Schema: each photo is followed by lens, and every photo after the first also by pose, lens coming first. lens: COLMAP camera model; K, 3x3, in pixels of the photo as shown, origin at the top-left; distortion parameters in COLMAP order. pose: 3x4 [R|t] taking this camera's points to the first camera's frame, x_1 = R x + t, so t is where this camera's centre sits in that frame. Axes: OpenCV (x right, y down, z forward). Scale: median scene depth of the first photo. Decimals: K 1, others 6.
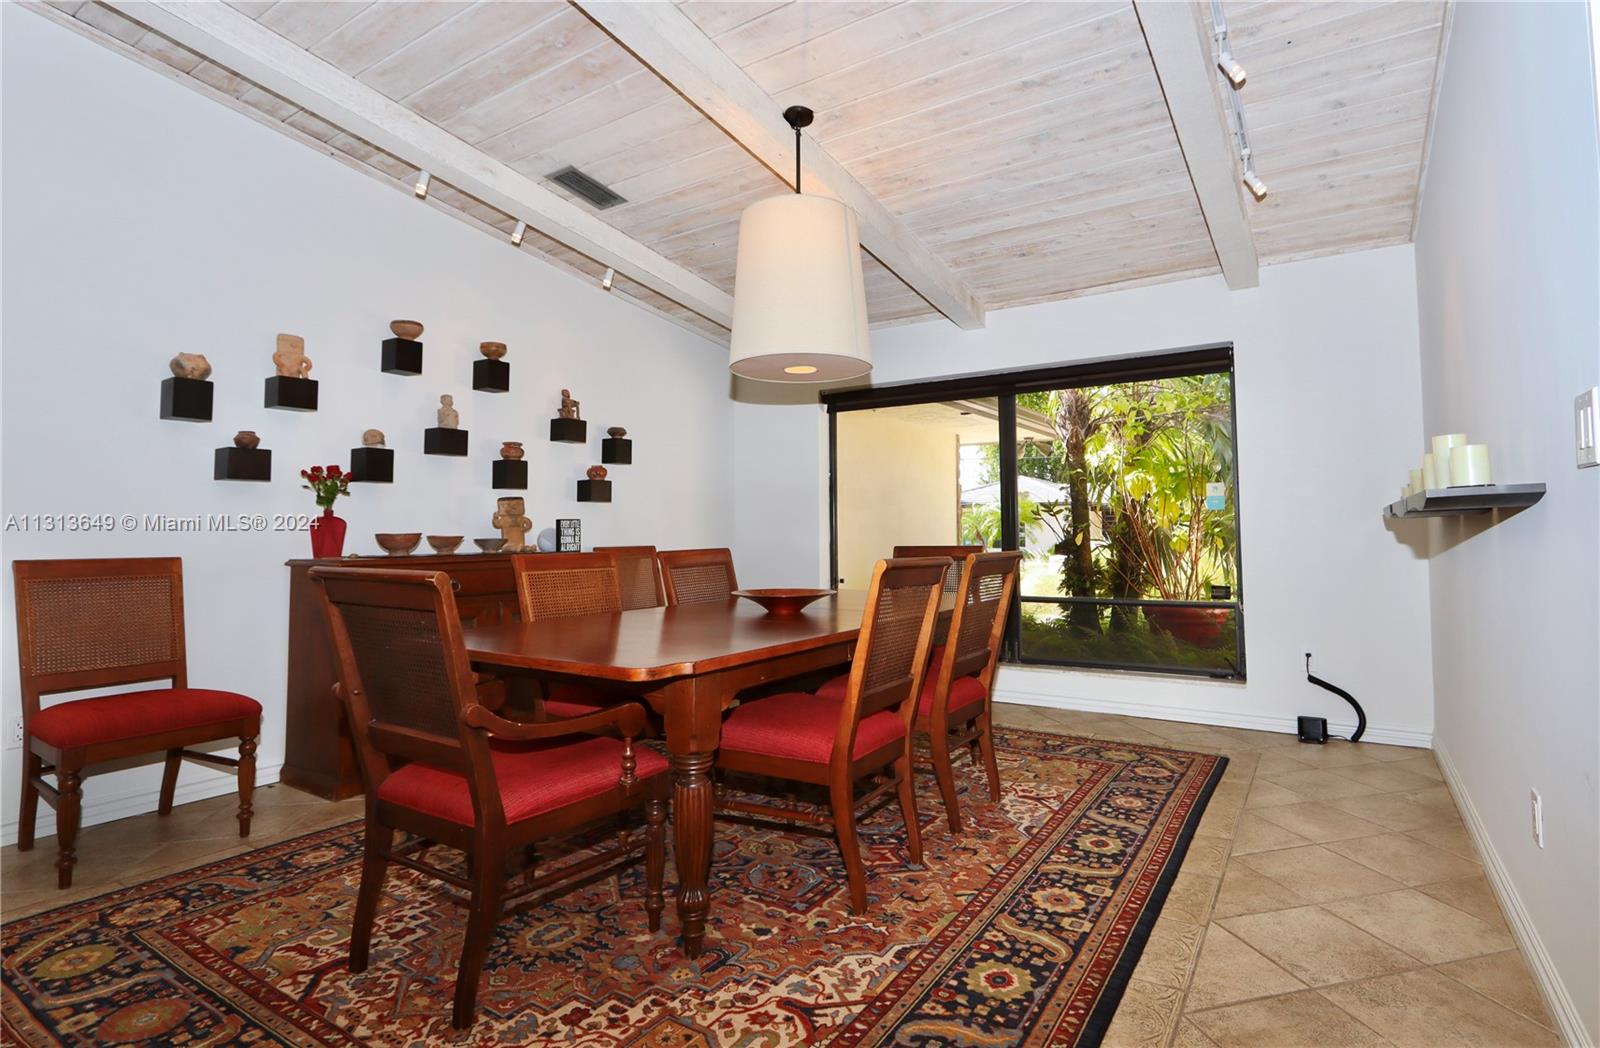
lens RADIAL K [[787.5, 0, 861.3], [0, 787.5, 485.7], [0, 0, 1]] dist [-0.013298, 0.001293]
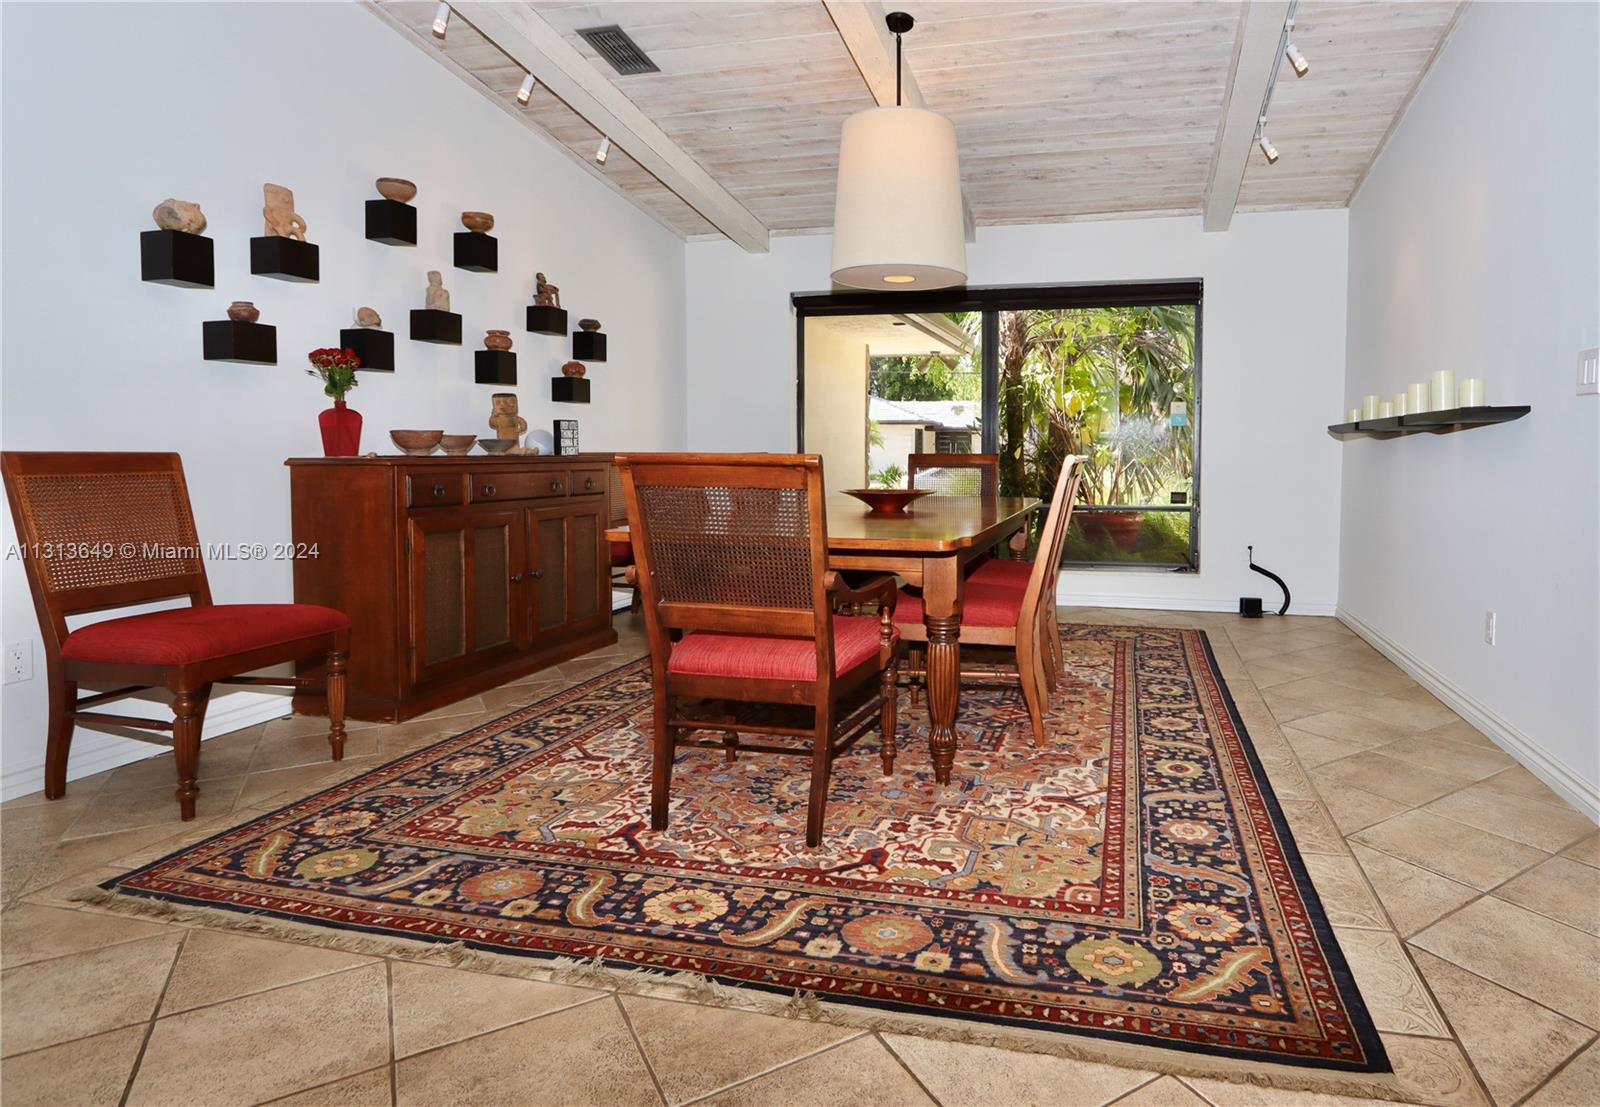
lens RADIAL K [[866.2, 0, 951.4], [0, 866.2, 484.2], [0, 0, 1]] dist [-0.010793, -0.000263]
pose [[0.944461, 0.000036, 0.328623, -0.325962], [-0.031338, 0.995453, 0.089957, 0.014654], [-0.327125, -0.095259, 0.940168, -0.100977]]
